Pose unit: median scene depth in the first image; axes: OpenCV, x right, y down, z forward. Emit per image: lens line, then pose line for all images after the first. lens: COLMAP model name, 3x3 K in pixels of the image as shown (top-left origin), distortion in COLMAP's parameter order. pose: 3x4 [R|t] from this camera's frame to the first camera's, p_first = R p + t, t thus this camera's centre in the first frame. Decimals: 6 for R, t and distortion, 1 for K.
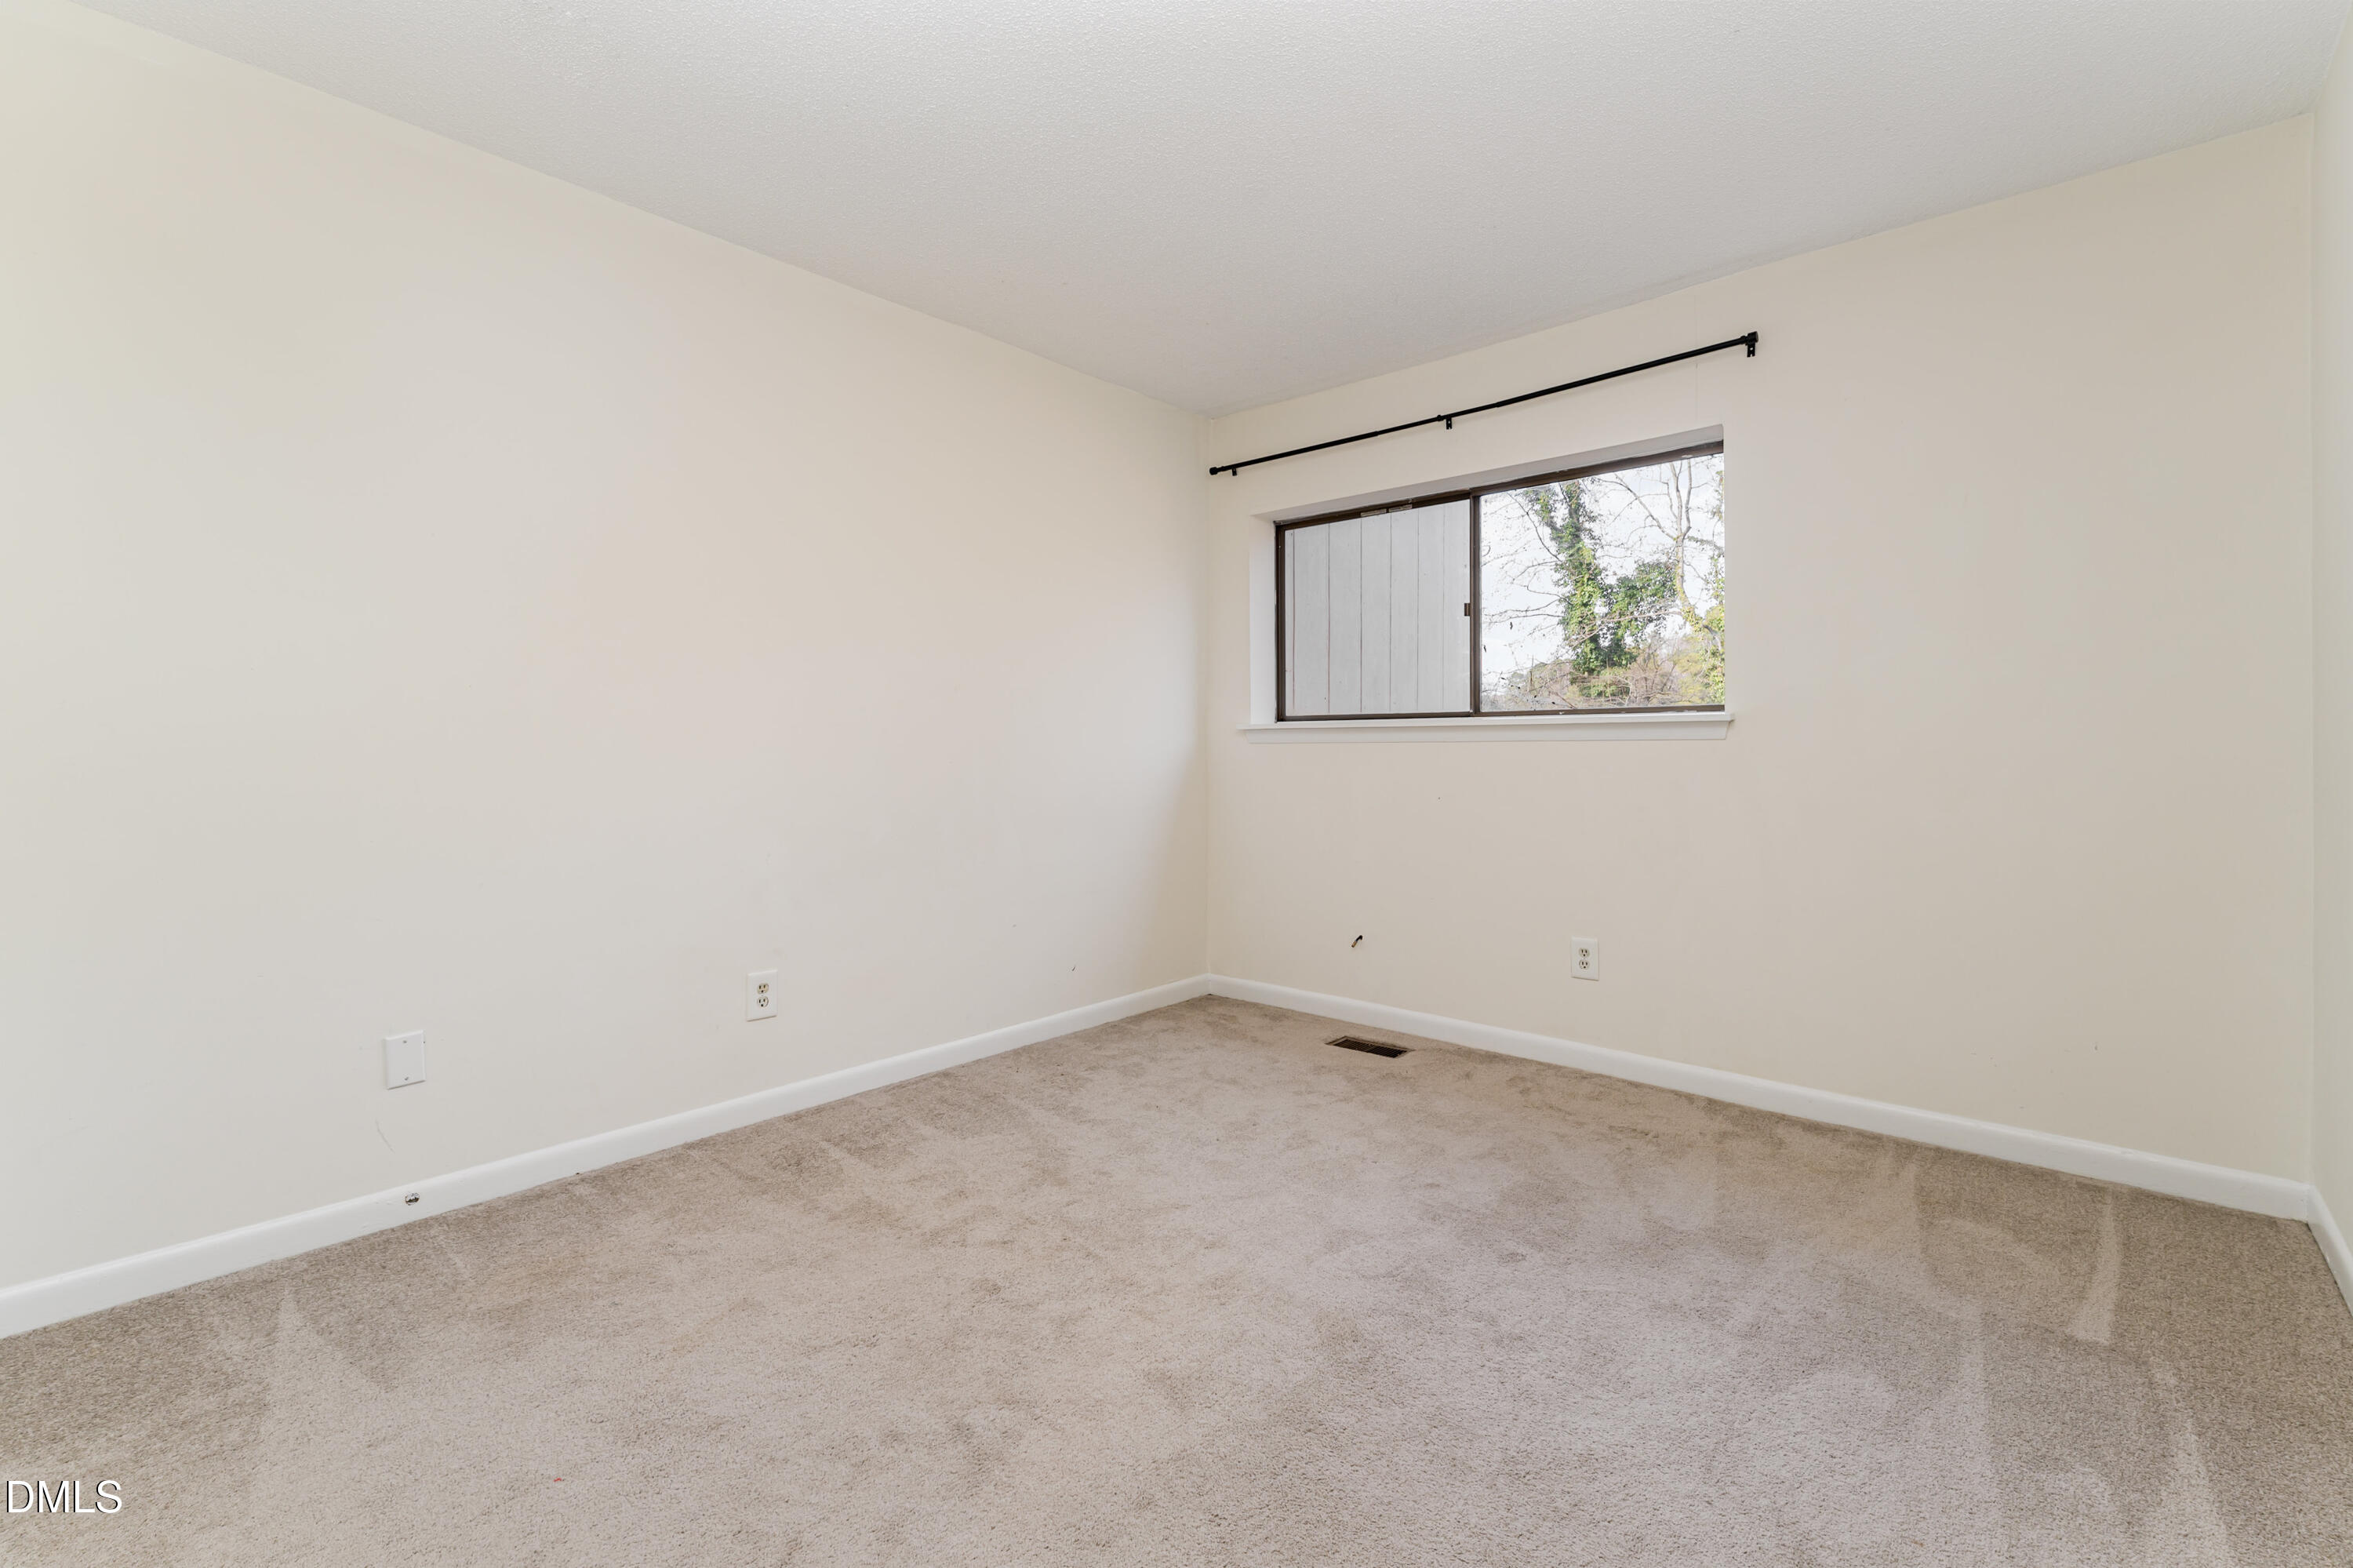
lens RADIAL K [[1017.1, 0, 1176.7], [0, 1017.1, 786.6], [0, 0, 1]] dist [0.000036, 0.000005]
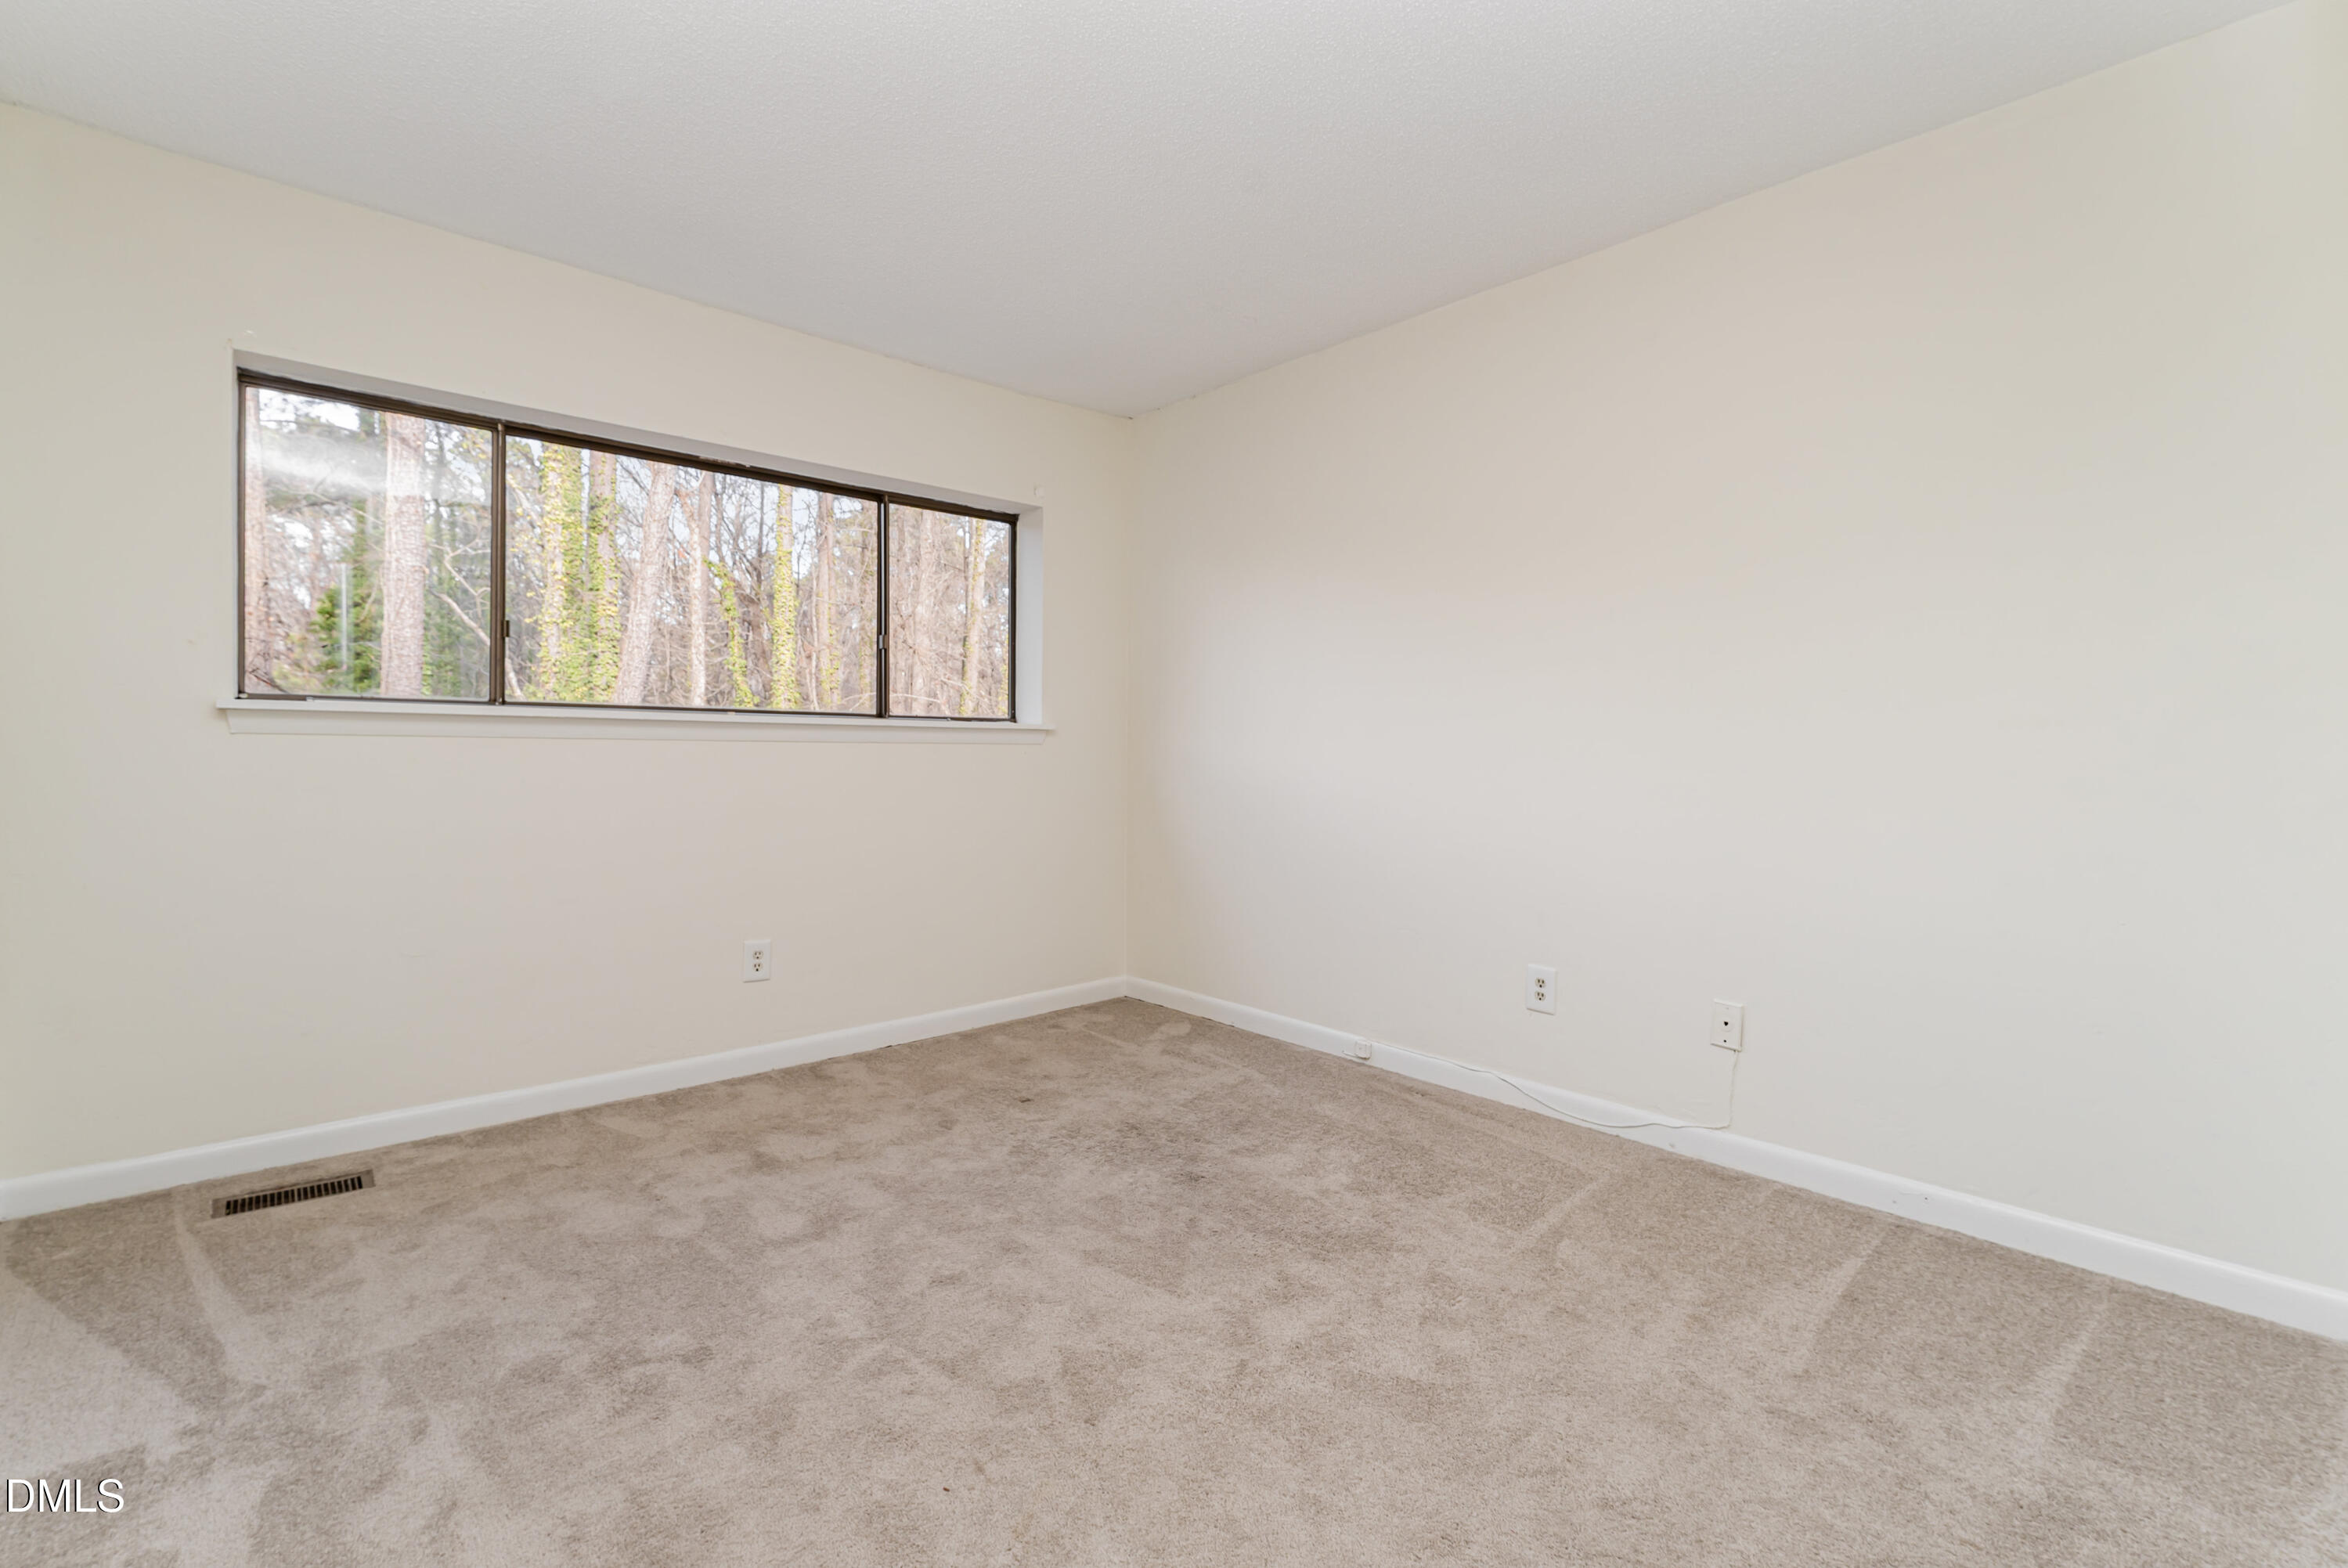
lens RADIAL K [[1006.1, 0, 1173.8], [0, 1006.1, 762.2], [0, 0, 1]] dist [-0.000999, -0.000091]
pose [[0.100972, -0.007935, 0.994858, -0.449169], [0.029262, 0.999559, 0.005003, -0.013533], [-0.994459, 0.028606, 0.101159, 0.401661]]
